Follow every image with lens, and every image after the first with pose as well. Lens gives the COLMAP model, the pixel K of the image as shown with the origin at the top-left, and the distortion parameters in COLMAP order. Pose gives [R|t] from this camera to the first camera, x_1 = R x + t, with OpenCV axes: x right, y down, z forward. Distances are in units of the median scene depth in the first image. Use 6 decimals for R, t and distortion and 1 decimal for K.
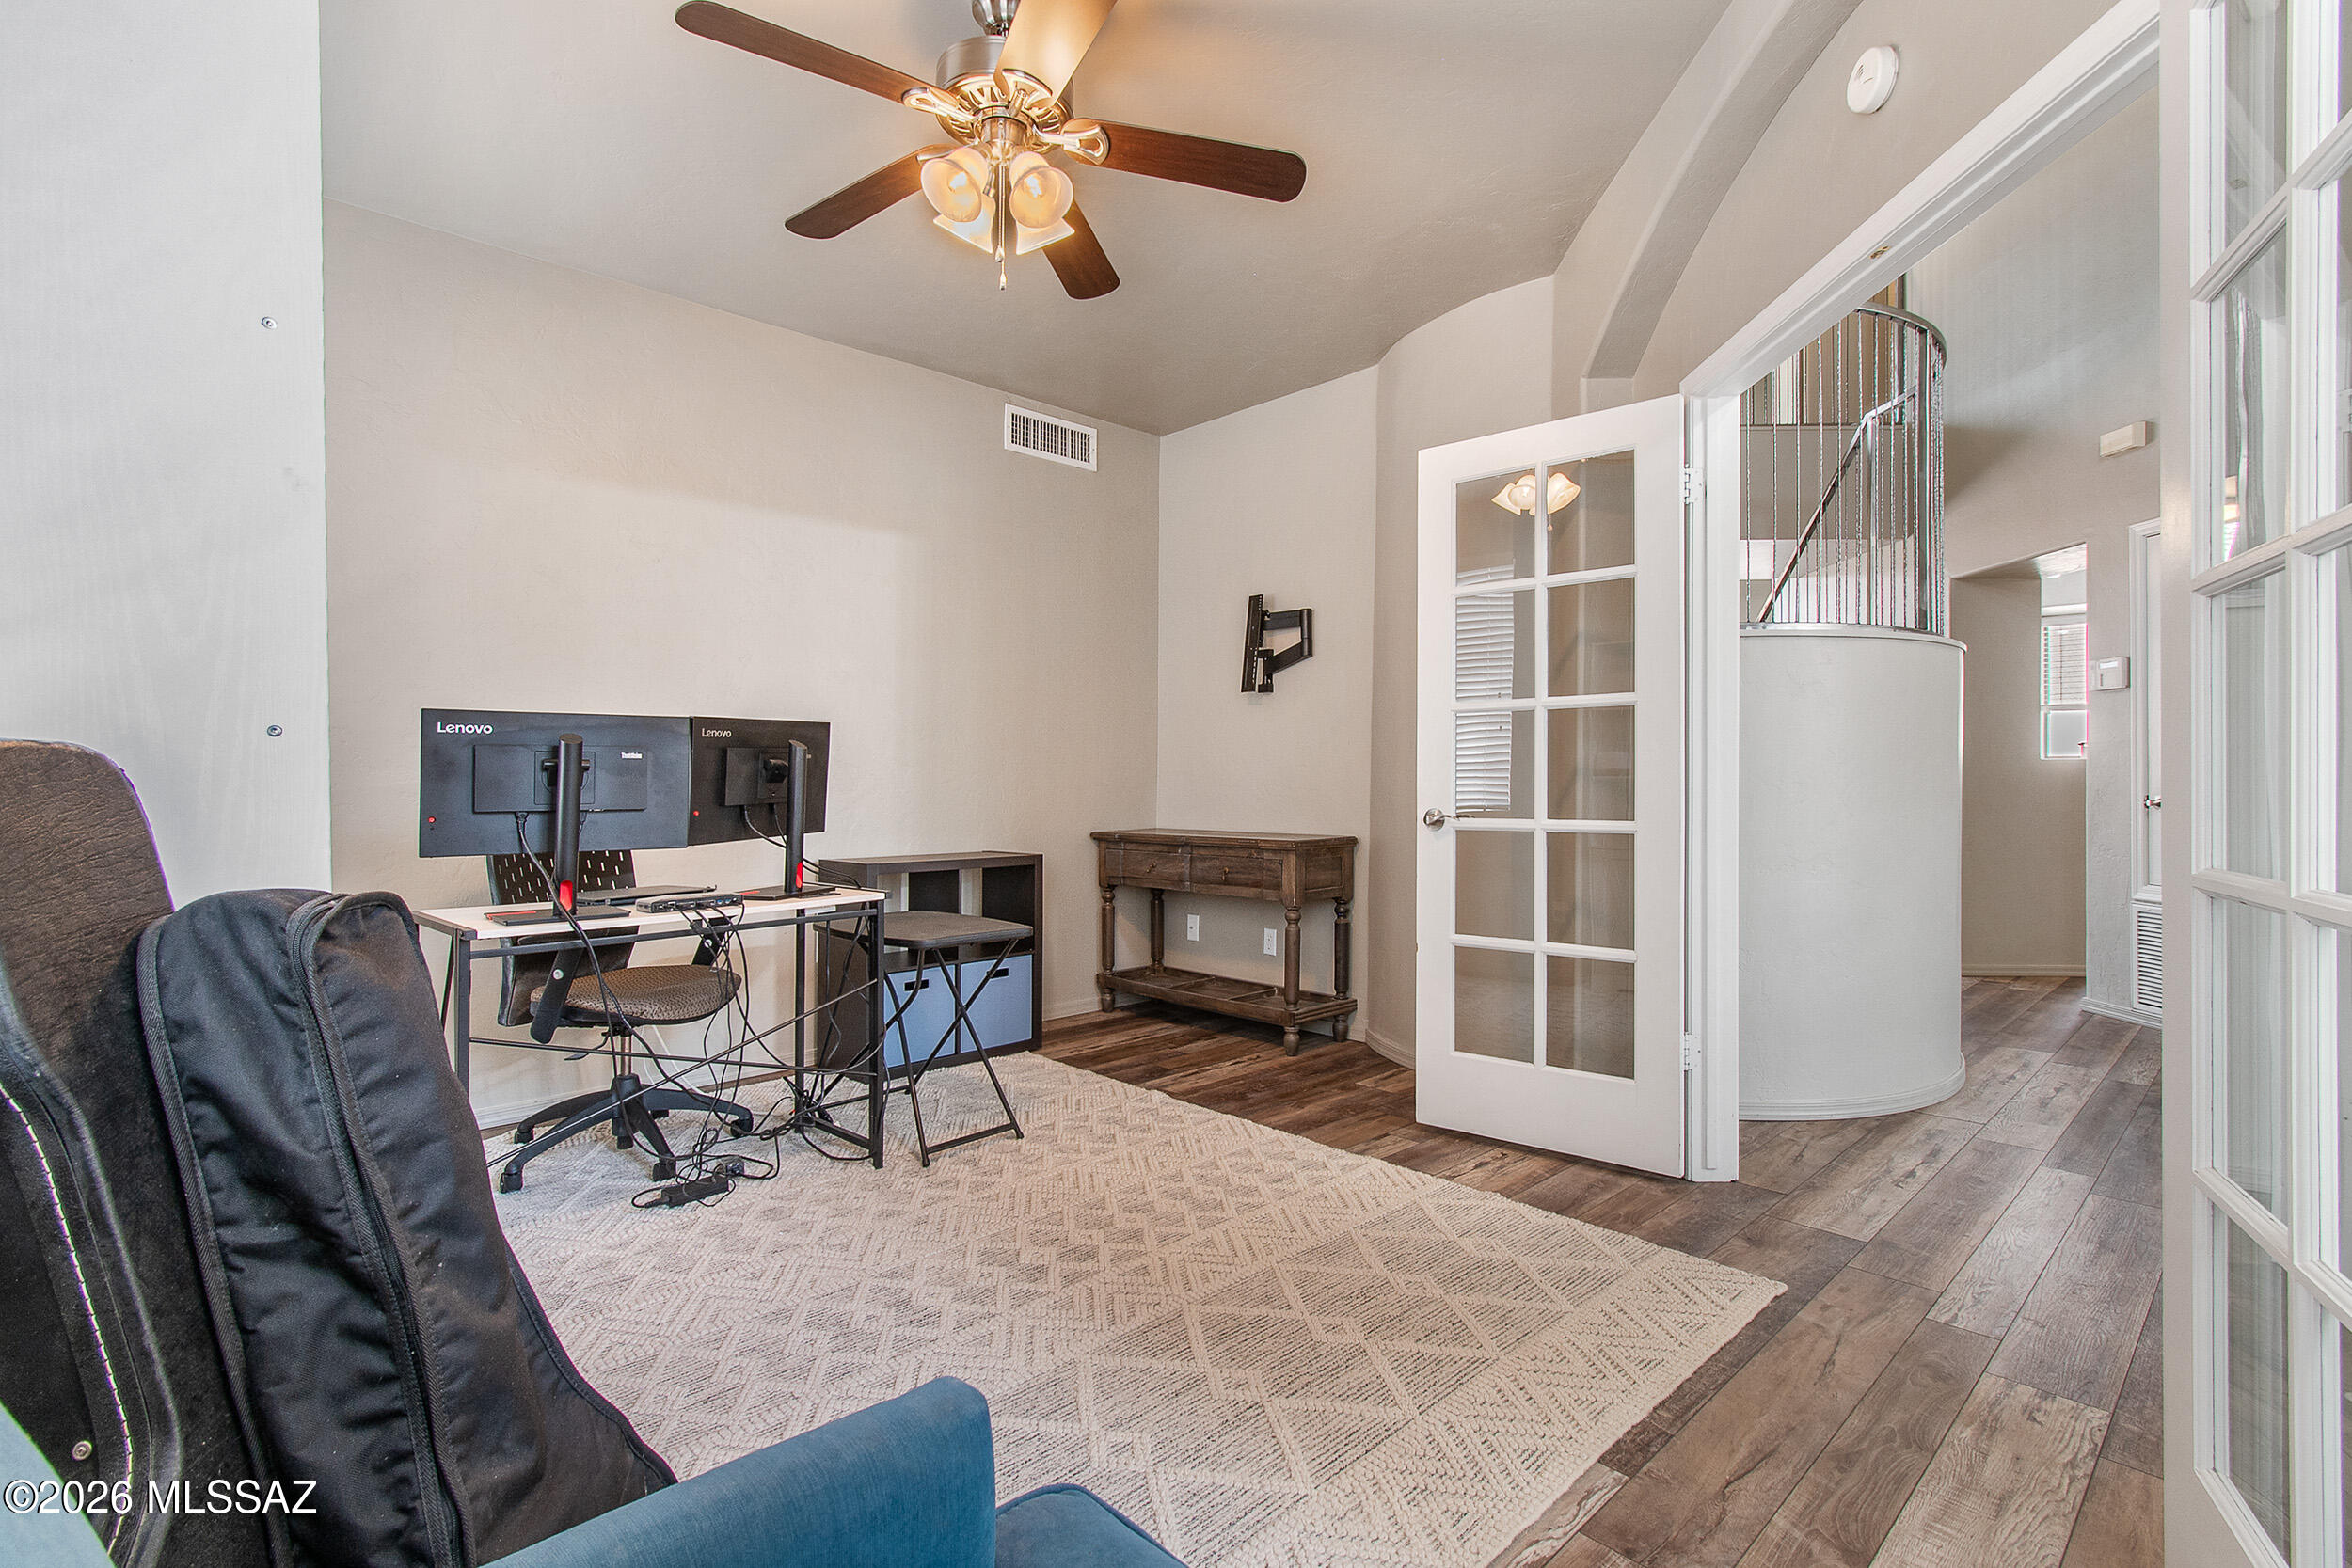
lens RADIAL K [[1070.3, 0, 1256.0], [0, 1070.3, 777.2], [0, 0, 1]] dist [0.001443, 0.001030]
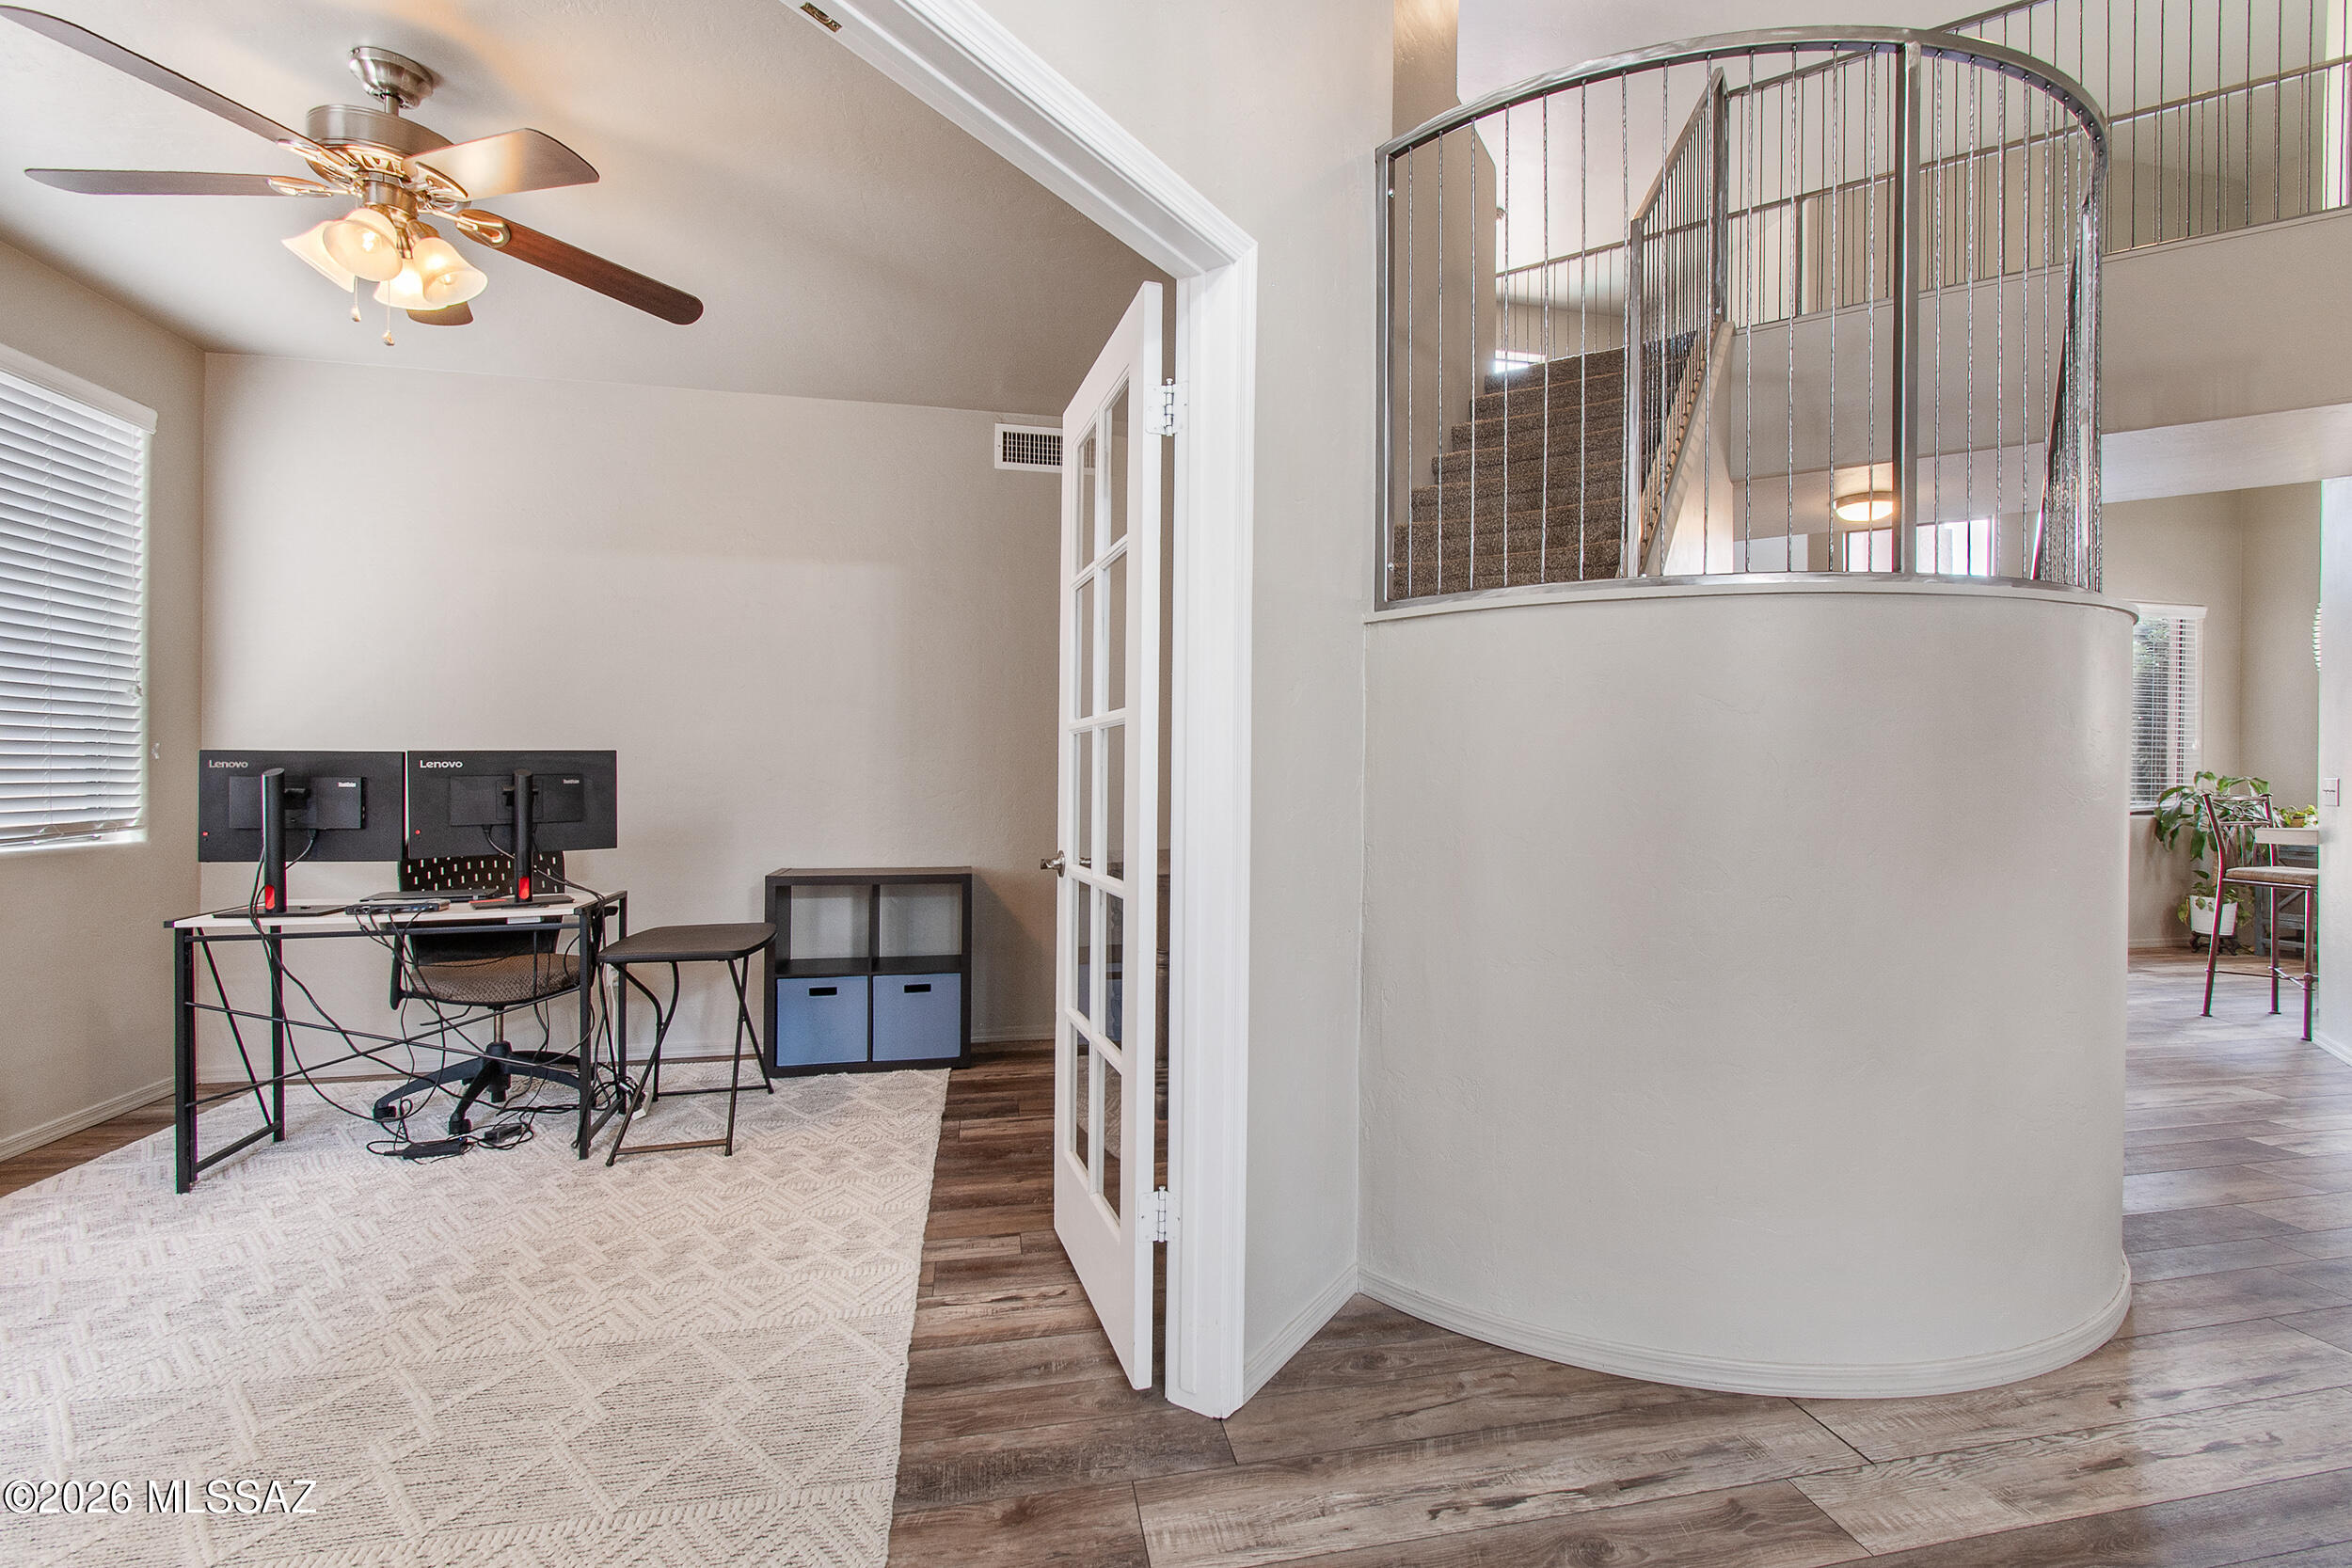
lens RADIAL K [[1070.3, 0, 1261.5], [0, 1070.3, 785.9], [0, 0, 1]] dist [0.001443, 0.001030]
pose [[0.855225, 0.013006, -0.518093, 0.838599], [-0.007439, 0.999890, 0.012822, -0.037453], [0.518203, -0.007112, 0.855228, 0.441803]]
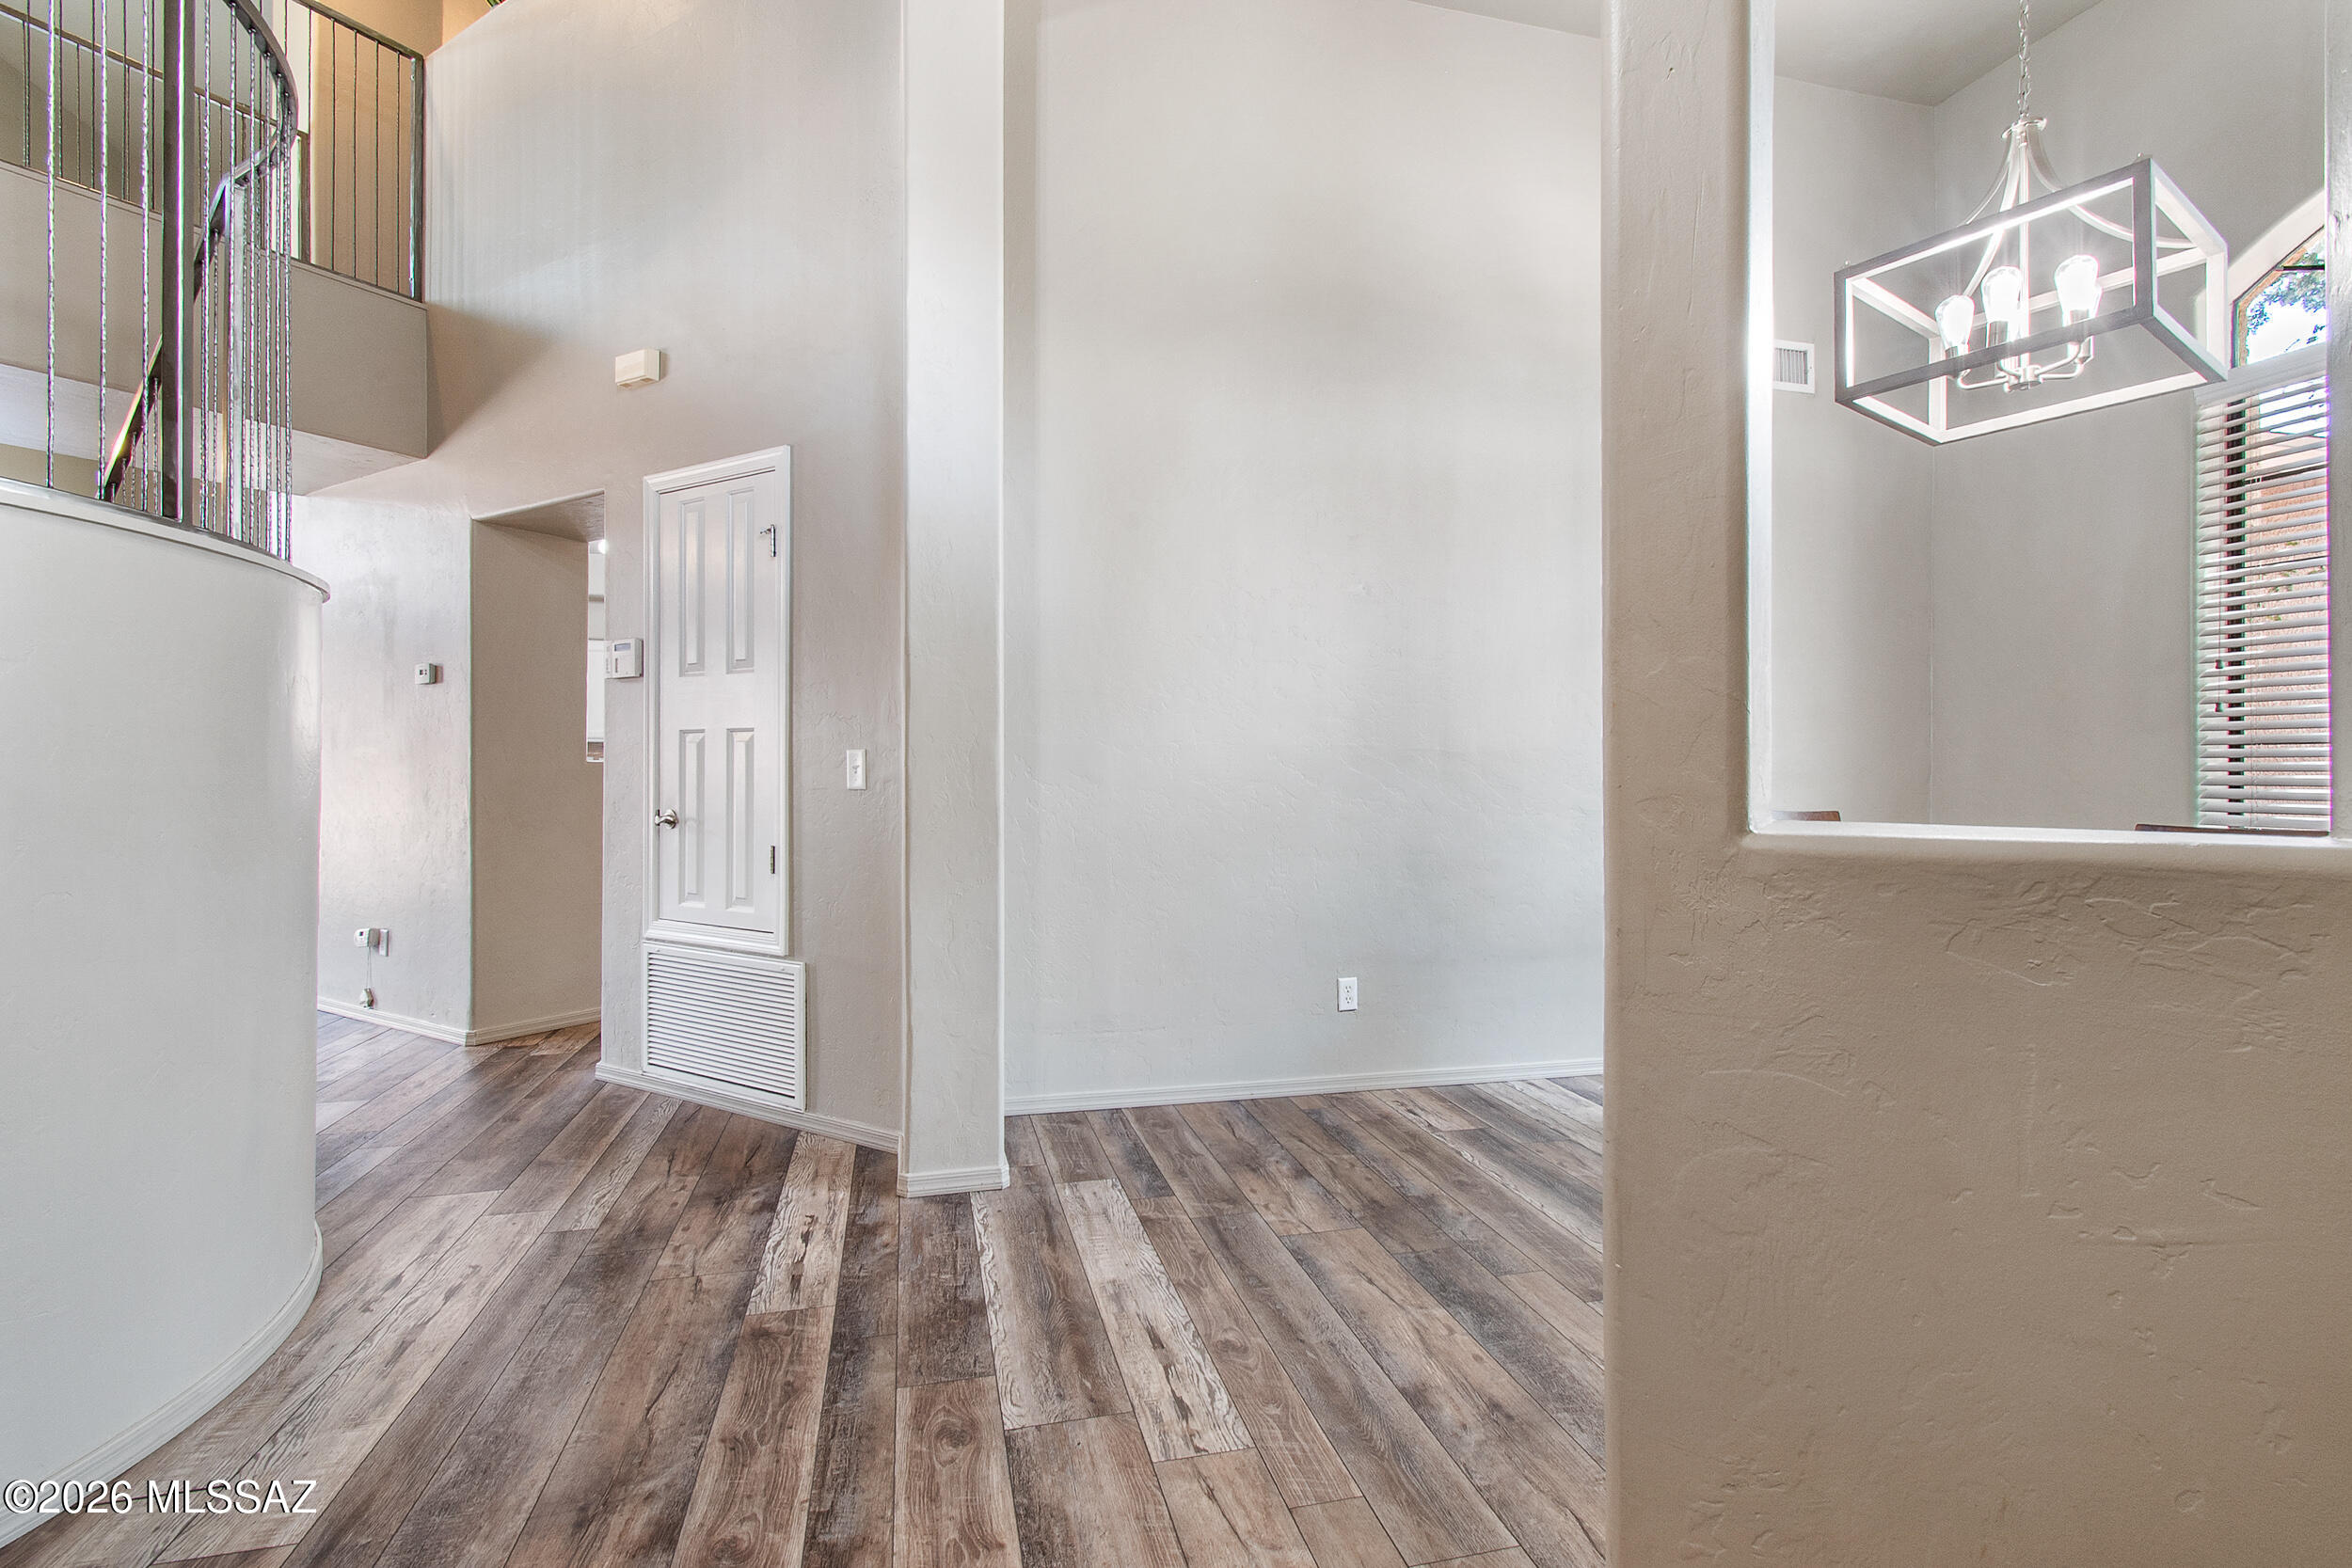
lens RADIAL K [[1070.3, 0, 1163.8], [0, 1070.3, 776.8], [0, 0, 1]] dist [0.001443, 0.001030]
pose [[0.523921, -0.000117, 0.851767, 0.585816], [-0.010673, 0.999921, 0.006702, -0.031573], [-0.851700, -0.012603, 0.523878, 0.422100]]
